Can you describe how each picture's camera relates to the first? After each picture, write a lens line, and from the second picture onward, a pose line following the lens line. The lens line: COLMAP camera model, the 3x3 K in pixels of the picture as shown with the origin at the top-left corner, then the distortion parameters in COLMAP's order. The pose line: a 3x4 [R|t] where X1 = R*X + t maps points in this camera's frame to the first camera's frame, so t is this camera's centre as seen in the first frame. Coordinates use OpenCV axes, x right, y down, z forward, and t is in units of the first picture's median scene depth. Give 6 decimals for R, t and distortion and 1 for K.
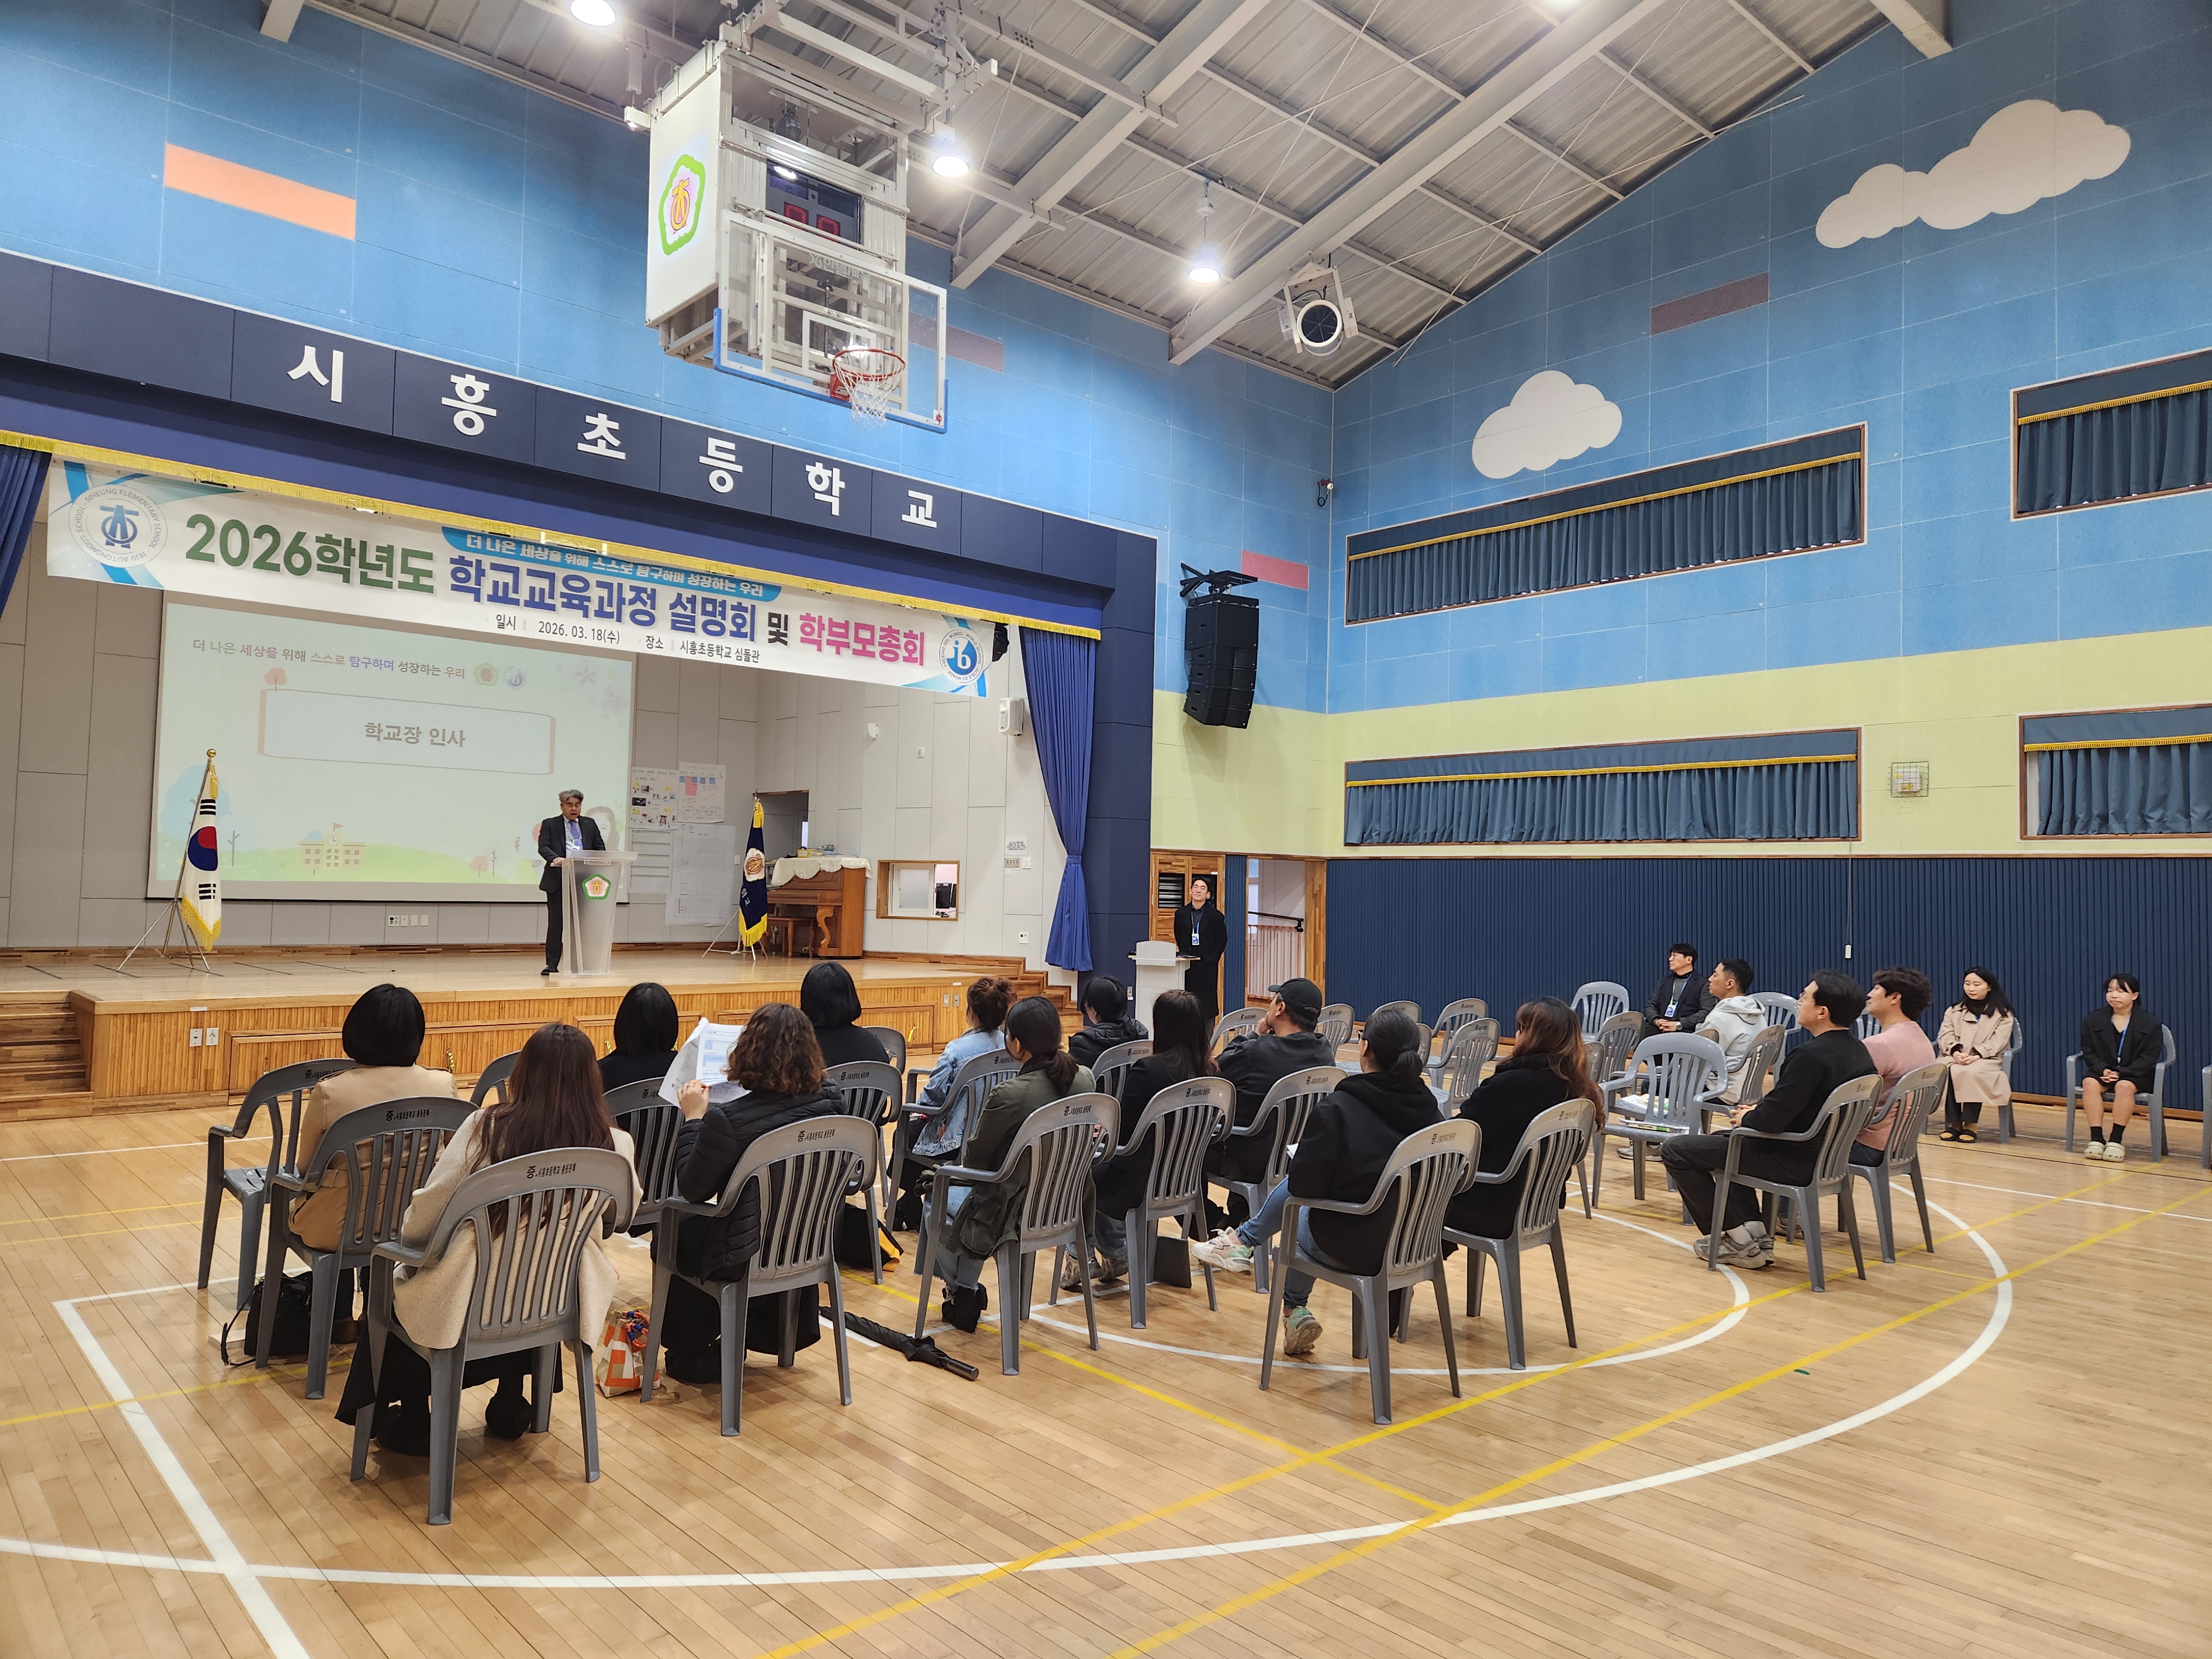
lens RADIAL K [[1457.7, 0, 1106.0], [0, 1457.7, 829.5], [0, 0, 1]] dist [0.061157, -0.041865]
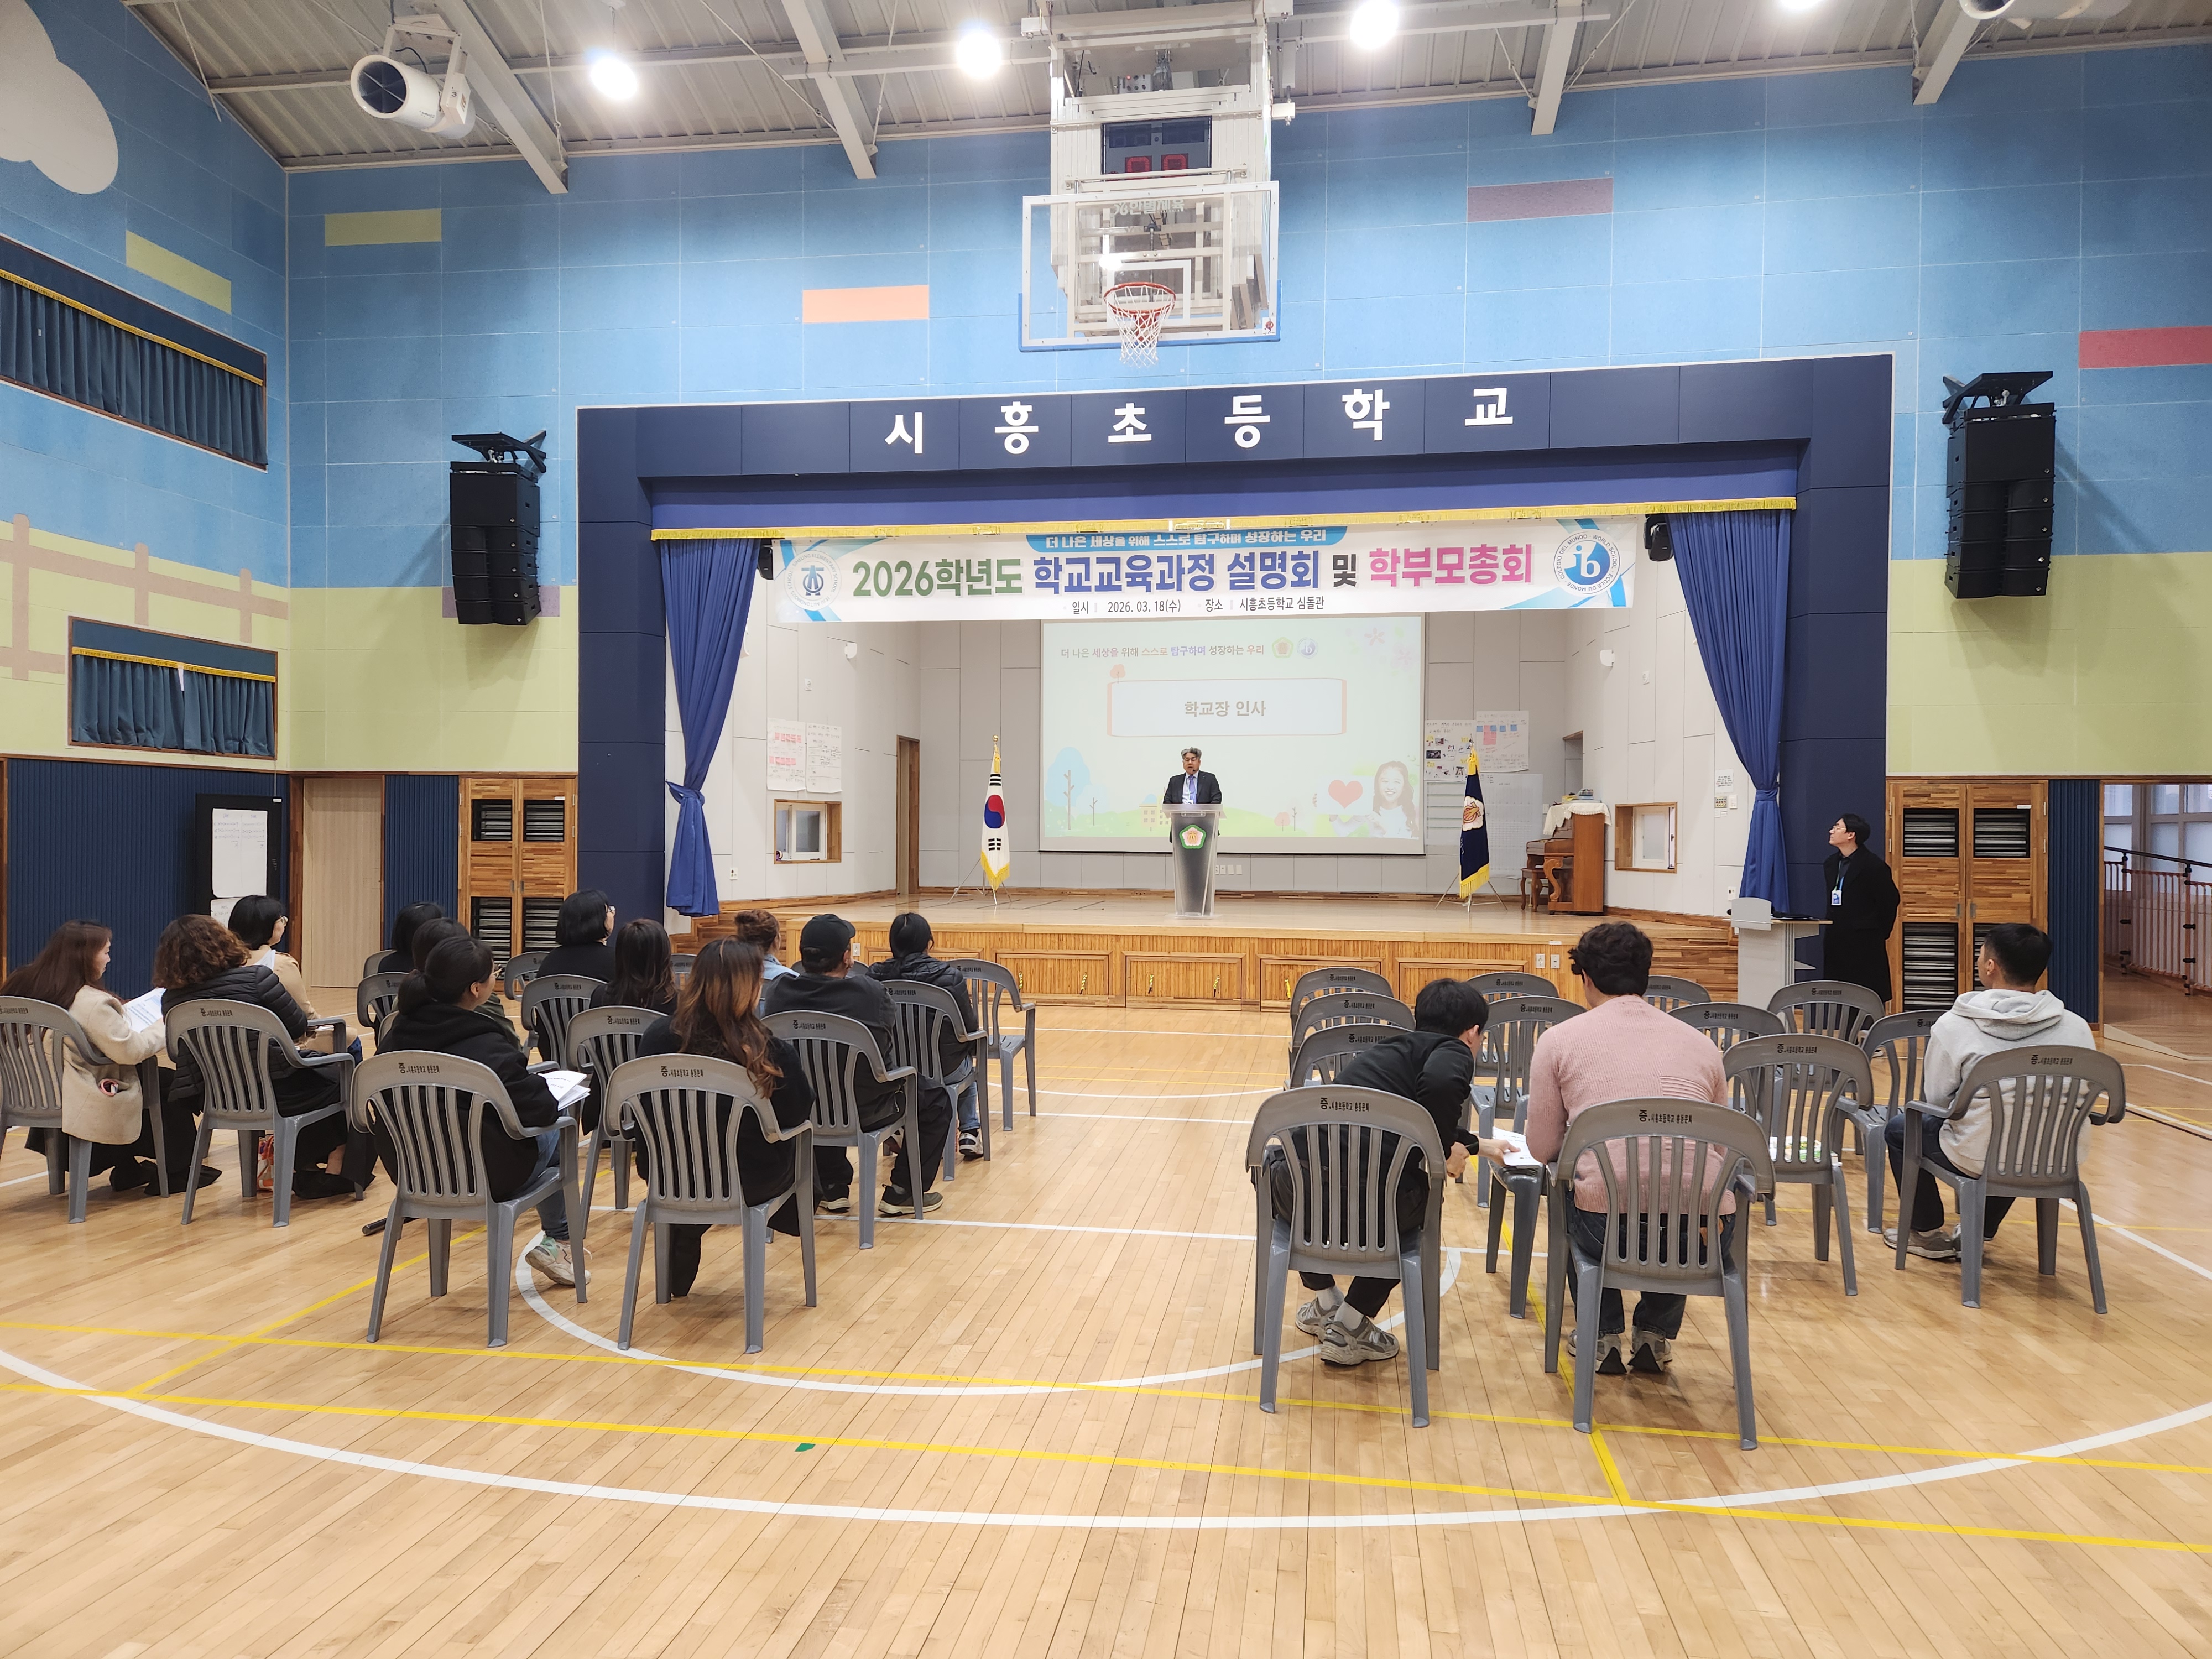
lens RADIAL K [[1463.1, 0, 1106.0], [0, 1463.1, 829.5], [0, 0, 1]] dist [0.118086, -0.115402]
pose [[0.637646, -0.020173, -0.770065, 0.458229], [0.039881, 0.999181, 0.006848, 0.024117], [0.769296, -0.035077, 0.637929, 0.261912]]
